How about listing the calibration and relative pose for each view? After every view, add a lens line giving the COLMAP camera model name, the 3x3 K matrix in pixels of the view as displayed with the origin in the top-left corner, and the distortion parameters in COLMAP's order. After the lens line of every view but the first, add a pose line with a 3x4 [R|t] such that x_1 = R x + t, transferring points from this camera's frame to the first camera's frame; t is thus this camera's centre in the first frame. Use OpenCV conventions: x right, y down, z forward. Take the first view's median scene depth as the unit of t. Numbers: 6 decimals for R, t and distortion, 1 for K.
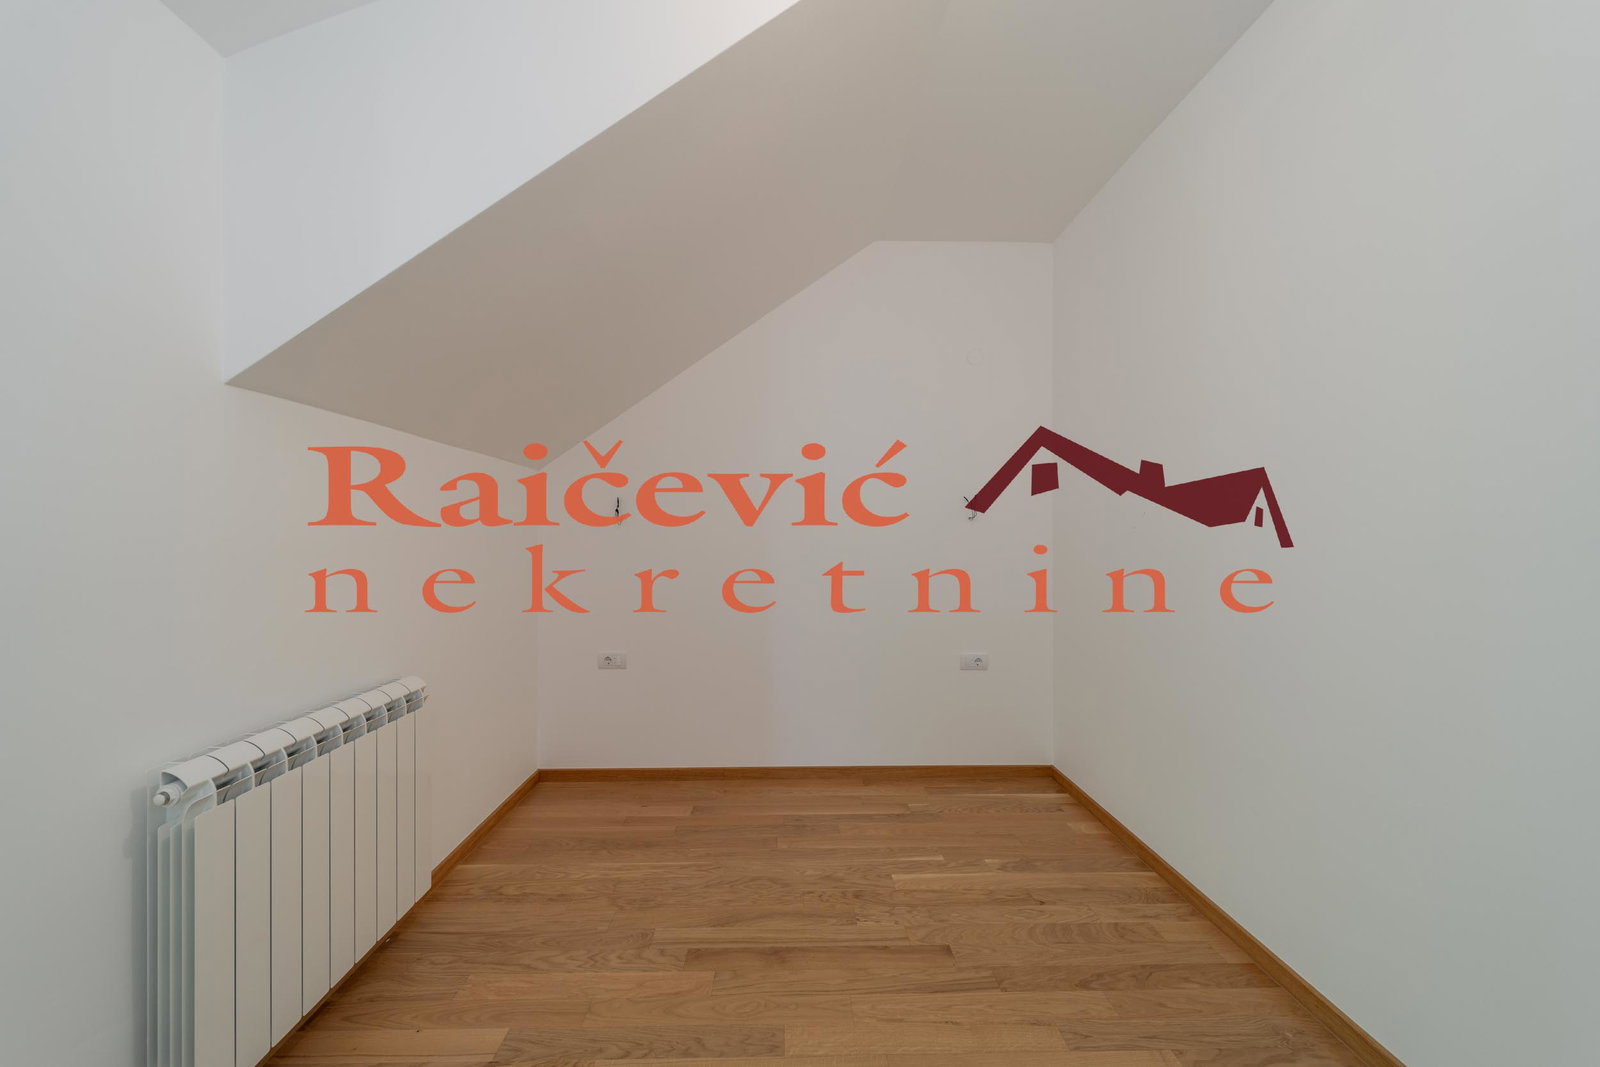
lens RADIAL K [[559.2, 0, 799.6], [0, 559.2, 529.6], [0, 0, 1]] dist [0.006069, -0.000047]
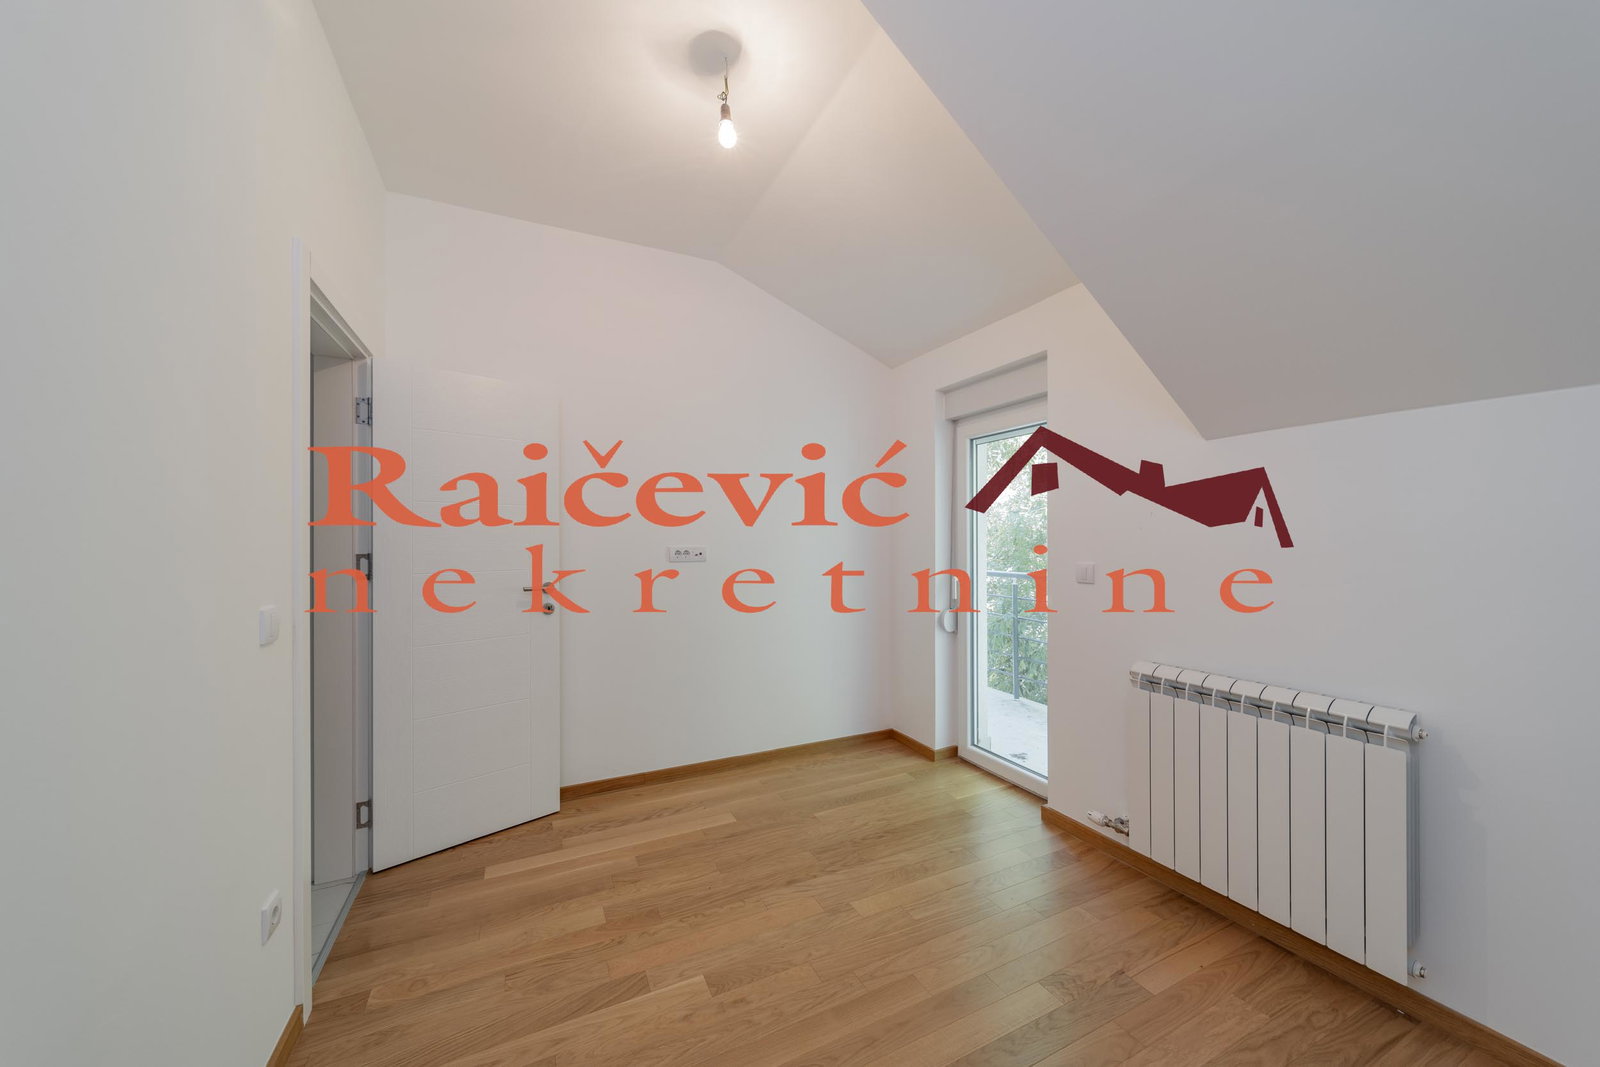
lens RADIAL K [[565.2, 0, 797.7], [0, 565.2, 538.2], [0, 0, 1]] dist [0.000381, -0.000048]
pose [[-0.906587, -0.001701, -0.422015, 0.400539], [0.003910, 0.999915, -0.012430, 0.017370], [0.422000, -0.012919, -0.906504, 1.217144]]
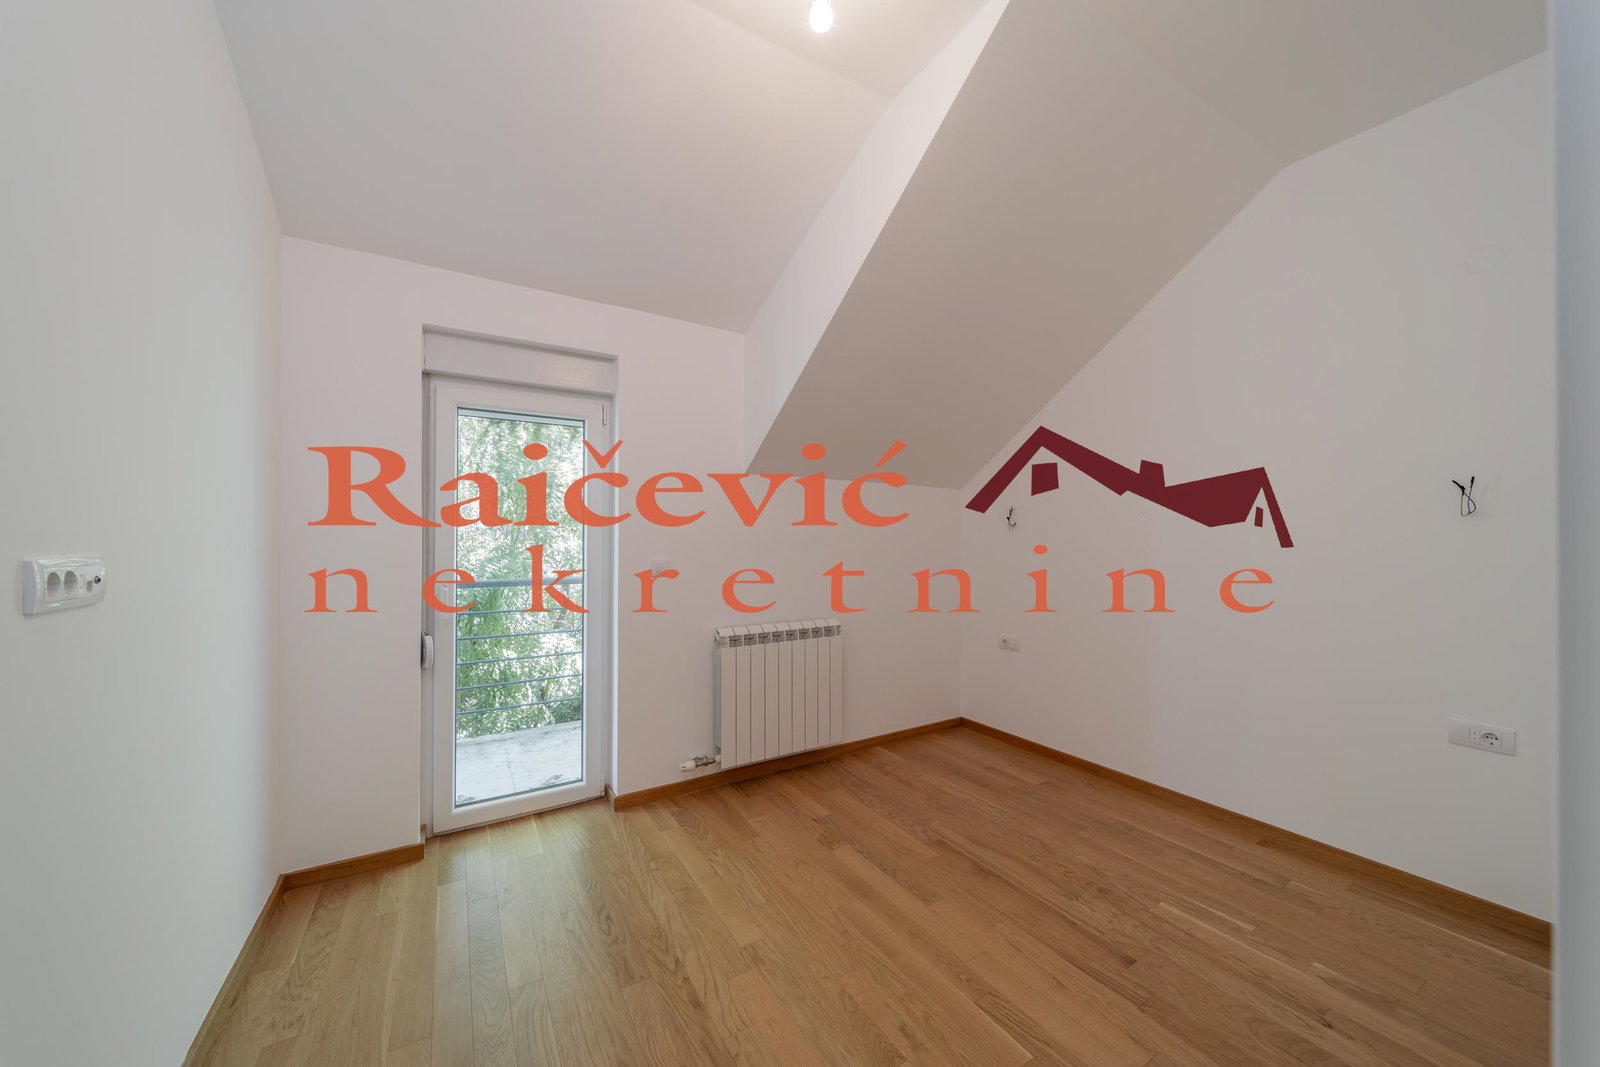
lens RADIAL K [[565.2, 0, 797.7], [0, 565.2, 538.2], [0, 0, 1]] dist [0.000381, -0.000048]
pose [[0.502244, -0.001542, -0.864725, 0.700288], [0.006337, 0.999978, 0.001898, 0.006466], [0.864703, -0.006433, 0.502243, 0.009713]]
